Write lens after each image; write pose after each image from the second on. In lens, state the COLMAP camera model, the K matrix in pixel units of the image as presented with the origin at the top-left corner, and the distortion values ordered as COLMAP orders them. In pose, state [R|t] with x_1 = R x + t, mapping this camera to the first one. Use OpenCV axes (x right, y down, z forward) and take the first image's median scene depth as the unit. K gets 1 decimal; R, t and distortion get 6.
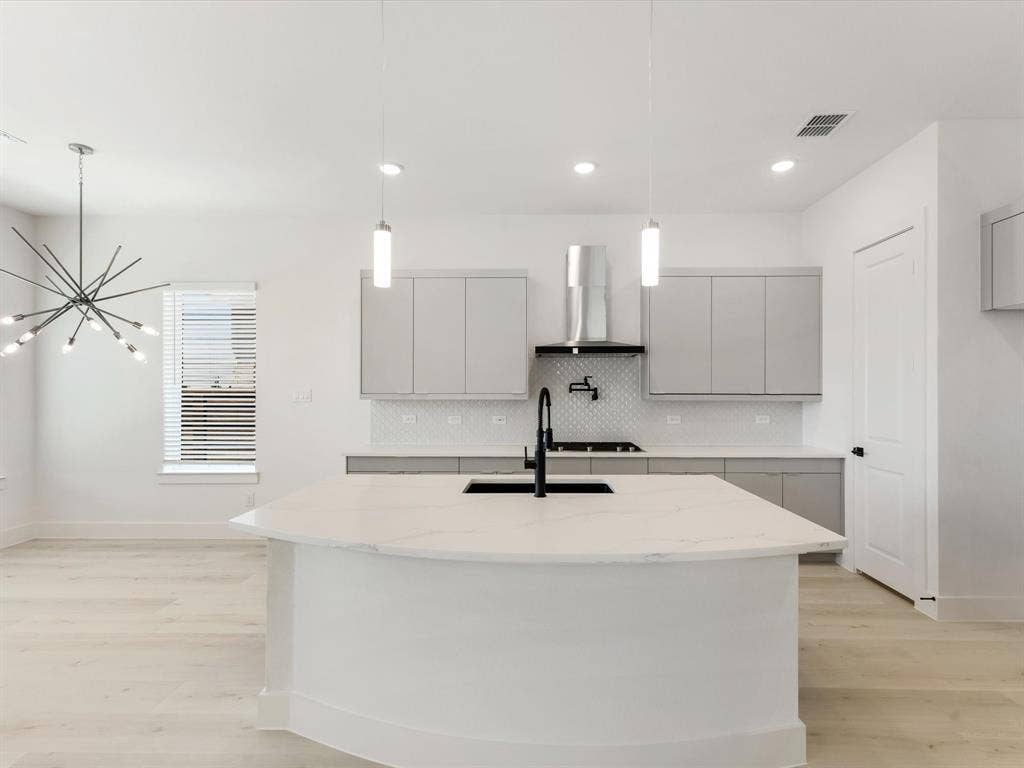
lens RADIAL K [[495.3, 0, 531.2], [0, 495.3, 386.4], [0, 0, 1]] dist [0.002243, 0.001369]
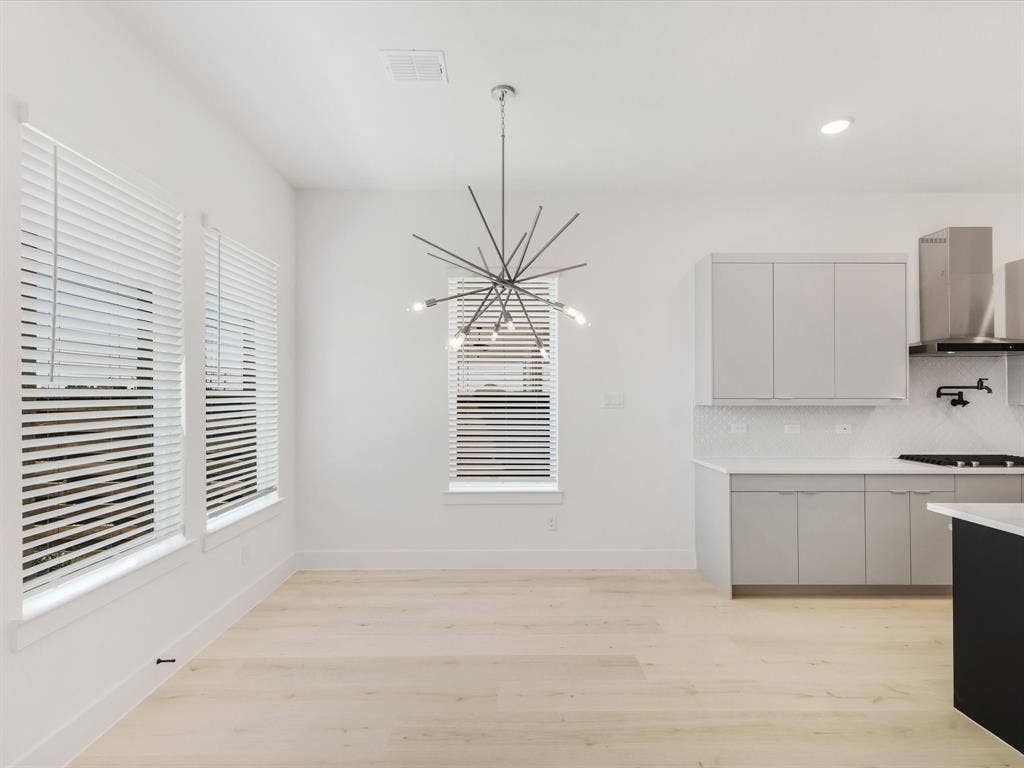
lens RADIAL K [[495.3, 0, 511.9], [0, 495.3, 393.6], [0, 0, 1]] dist [0.002243, 0.001369]
pose [[0.999640, 0.000379, 0.026825, -0.708183], [-0.000481, 0.999993, 0.003804, 0.002716], [-0.026823, -0.003816, 0.999633, 0.161237]]
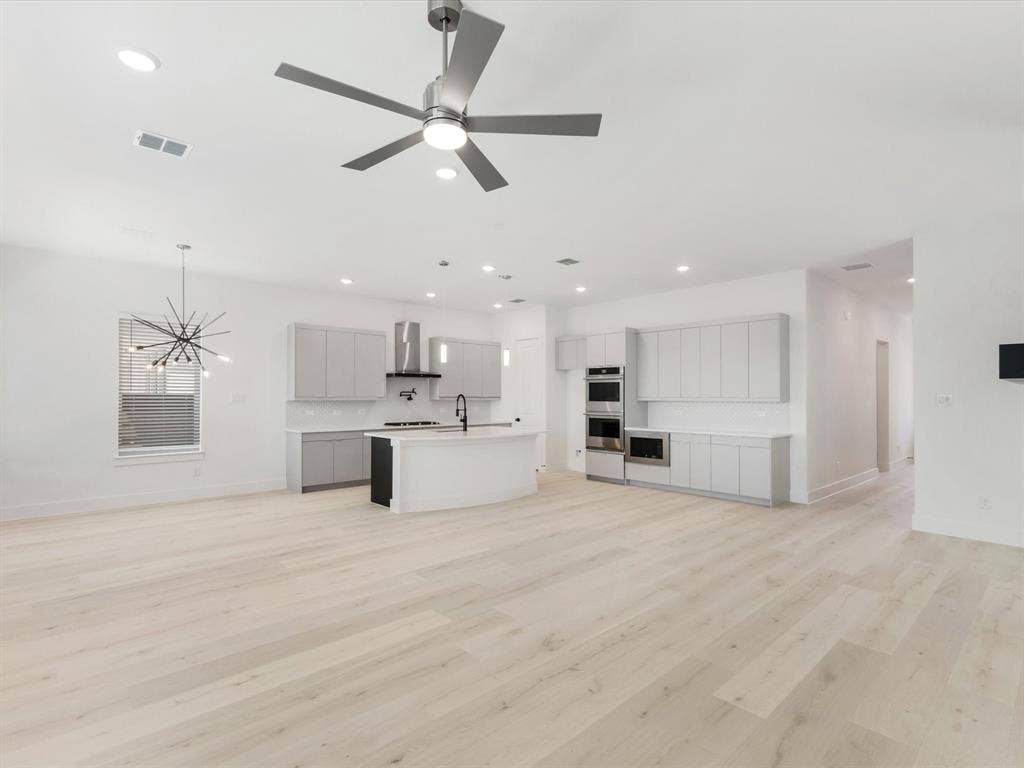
lens RADIAL K [[495.3, 0, 507.3], [0, 495.3, 391.3], [0, 0, 1]] dist [0.002243, 0.001369]
pose [[0.730830, 0.008160, 0.682511, -0.958138], [-0.006803, 0.999966, -0.004670, -0.002148], [-0.682526, -0.001230, 0.730861, -0.705076]]
